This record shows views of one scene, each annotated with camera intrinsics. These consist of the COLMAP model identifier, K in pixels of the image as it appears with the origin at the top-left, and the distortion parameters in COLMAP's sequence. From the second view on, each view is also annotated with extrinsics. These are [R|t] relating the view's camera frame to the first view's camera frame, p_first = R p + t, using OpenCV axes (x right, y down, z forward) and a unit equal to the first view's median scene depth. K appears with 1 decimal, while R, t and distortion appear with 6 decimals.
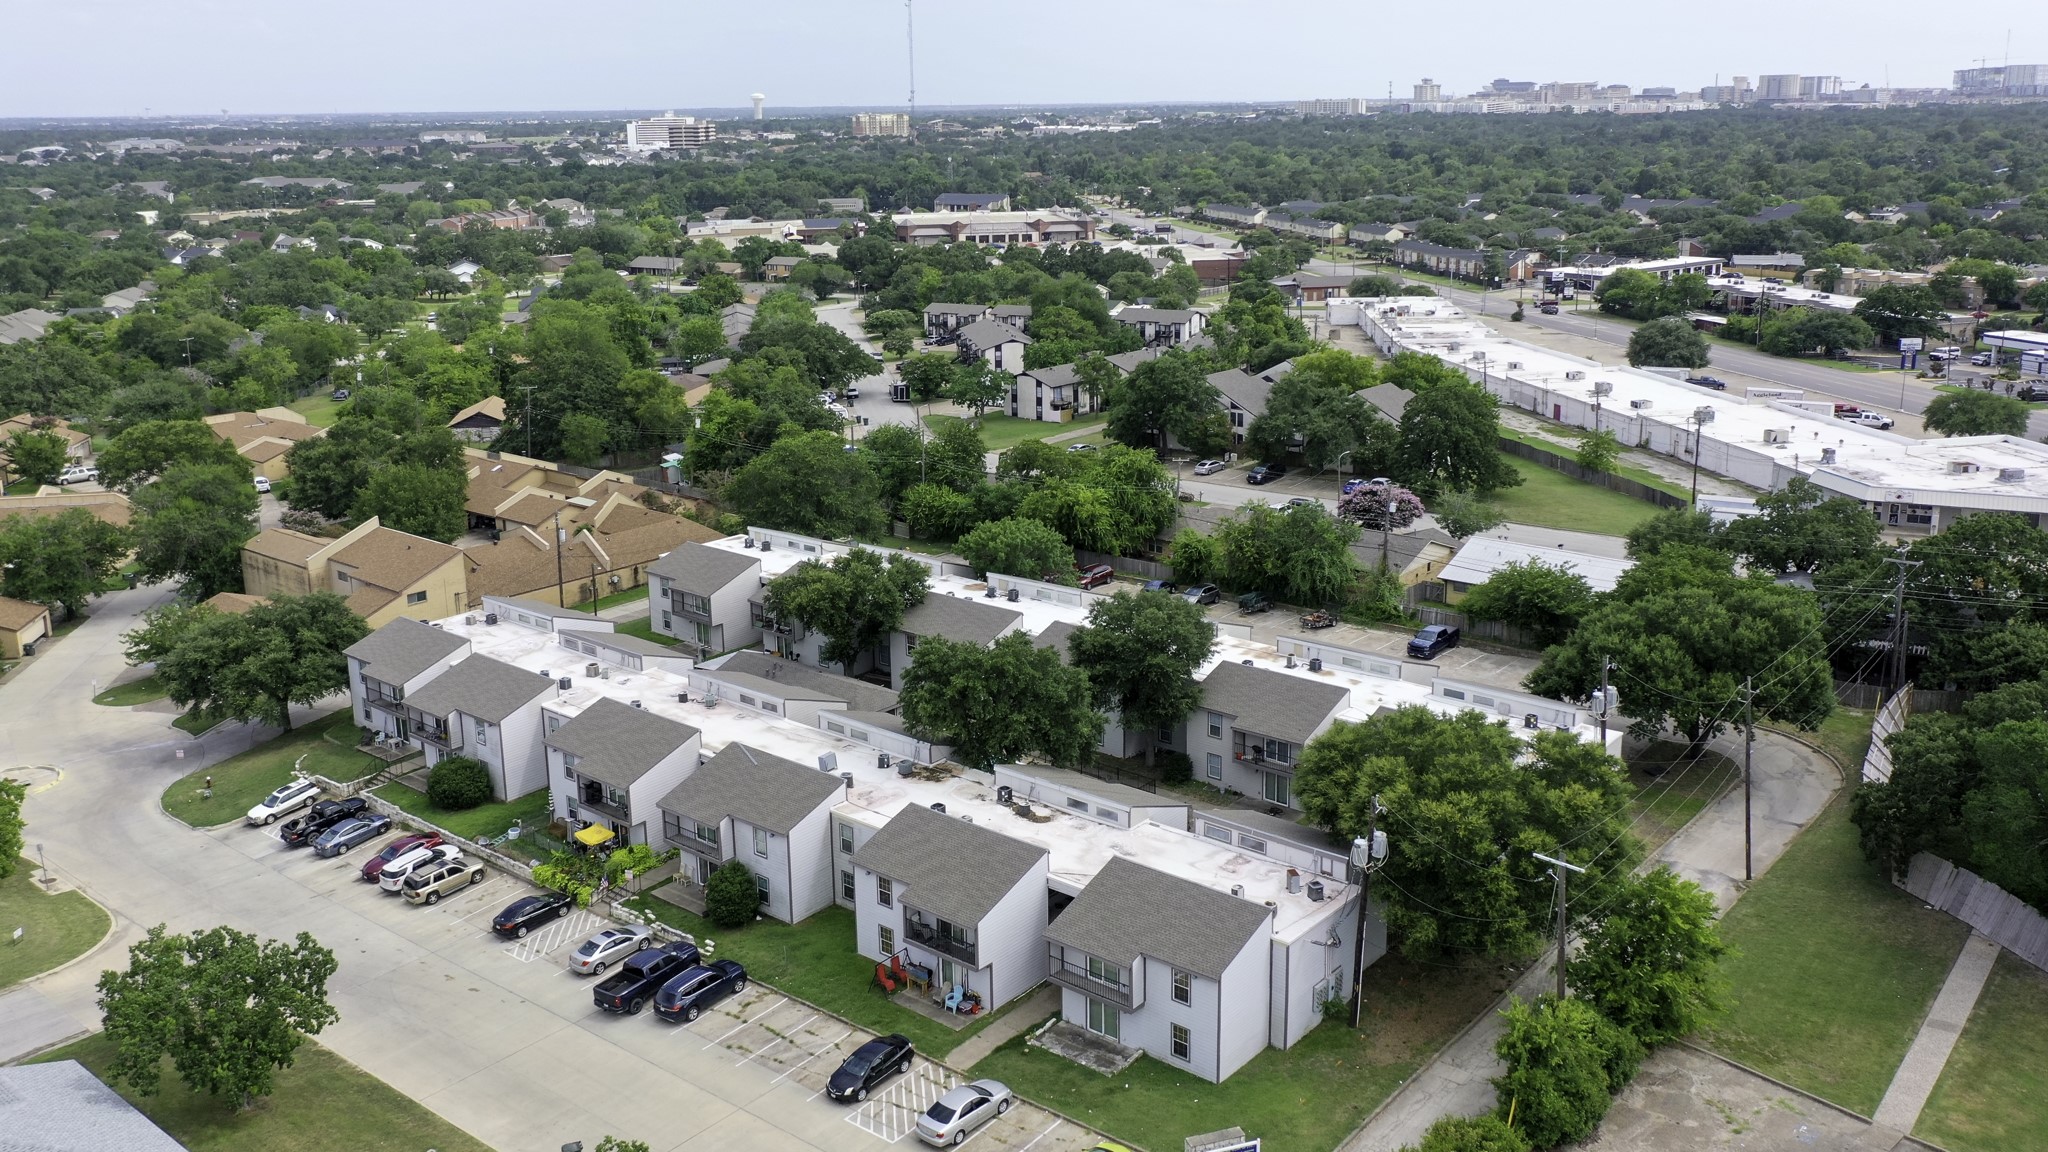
lens RADIAL K [[1702.3, 0, 1024.0], [0, 1702.3, 576.0], [0, 0, 1]] dist [0.006478, 0.002121]
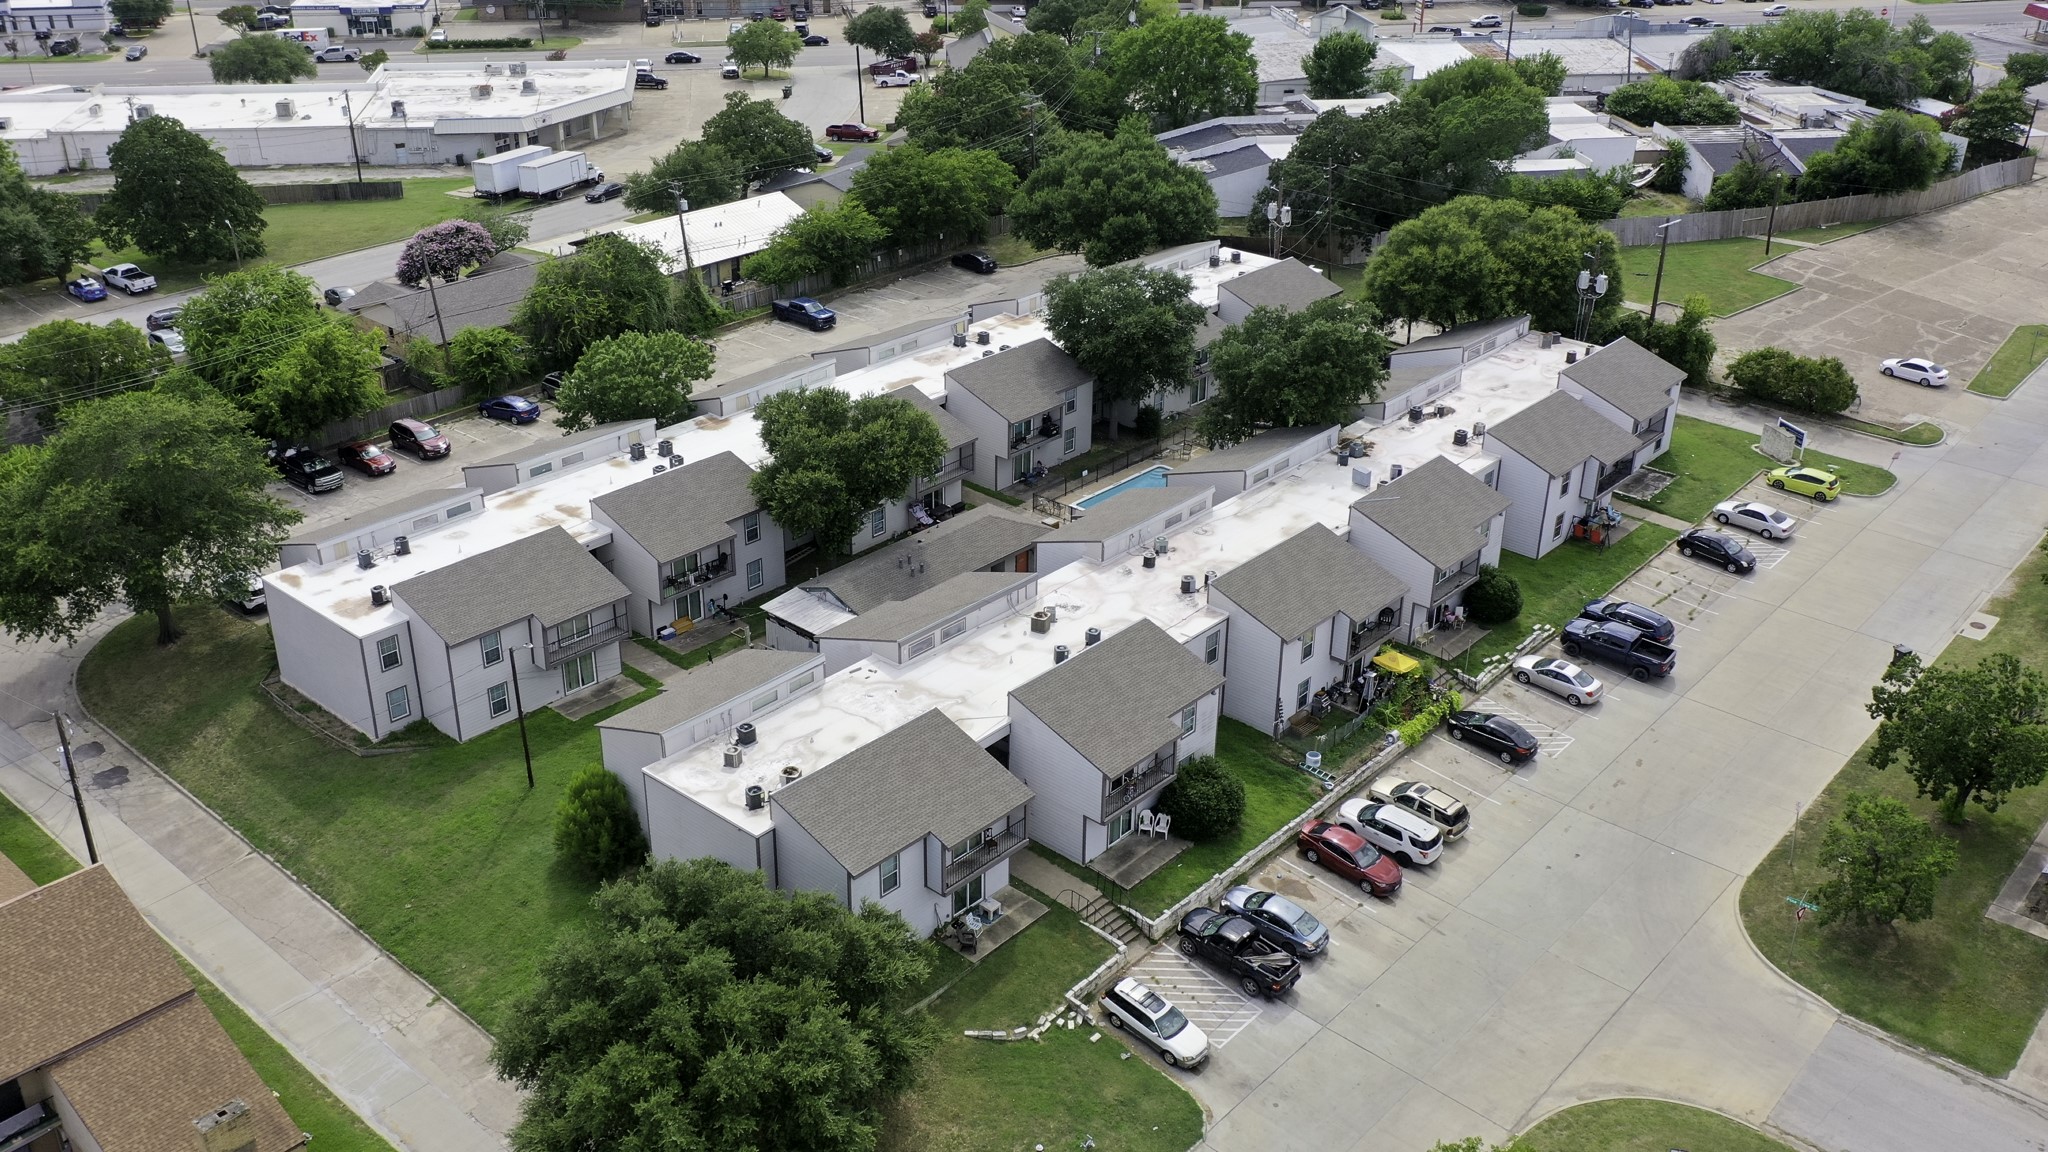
lens RADIAL K [[1702.3, 0, 1024.0], [0, 1702.3, 576.0], [0, 0, 1]] dist [0.006478, 0.002121]
pose [[0.037527, -0.447885, 0.893303, -1.076734], [0.259647, 0.867600, 0.424091, -0.324692], [-0.964974, 0.216029, 0.148851, 1.100235]]
